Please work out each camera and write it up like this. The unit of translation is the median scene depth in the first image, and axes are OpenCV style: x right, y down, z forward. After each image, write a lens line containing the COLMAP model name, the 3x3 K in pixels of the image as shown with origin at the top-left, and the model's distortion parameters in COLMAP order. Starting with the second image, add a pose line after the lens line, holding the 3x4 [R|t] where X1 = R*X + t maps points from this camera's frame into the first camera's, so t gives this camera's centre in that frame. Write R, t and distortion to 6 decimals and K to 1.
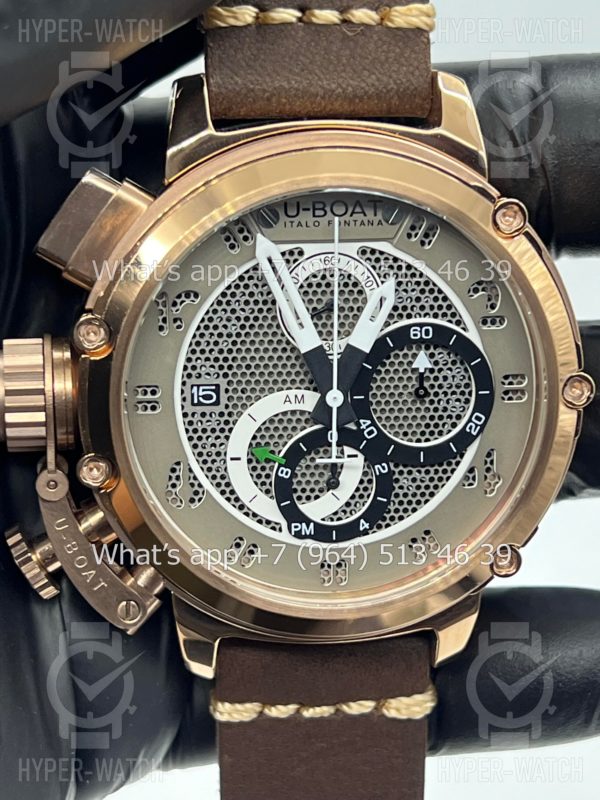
lens RADIAL K [[1296.7, 0, 300.0], [0, 1296.7, 400.0], [0, 0, 1]] dist [0.551278, 0.055018]
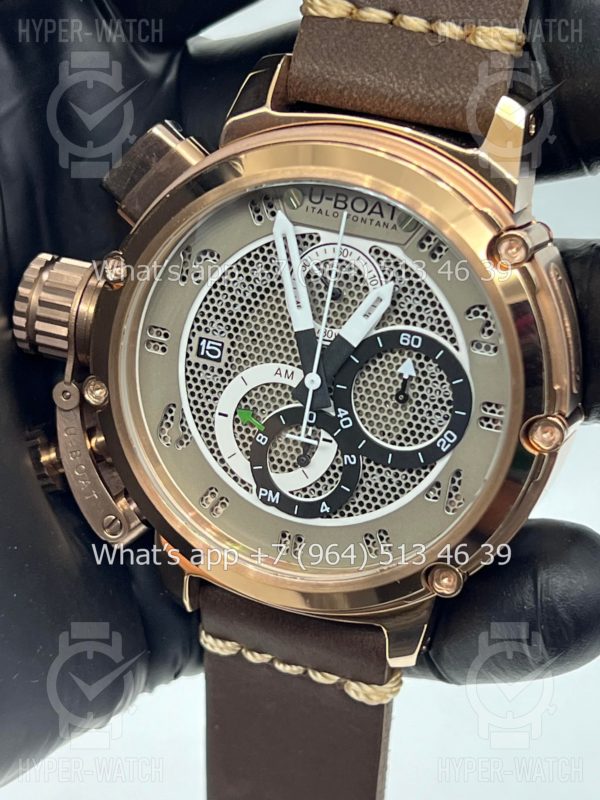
lens RADIAL K [[1296.7, 0, 300.0], [0, 1296.7, 400.0], [0, 0, 1]] dist [0.551278, 0.055018]
pose [[0.935362, 0.250772, -0.249420, 0.272908], [-0.250025, 0.967599, 0.035216, -0.019825], [0.250170, 0.029421, 0.967755, -0.017819]]
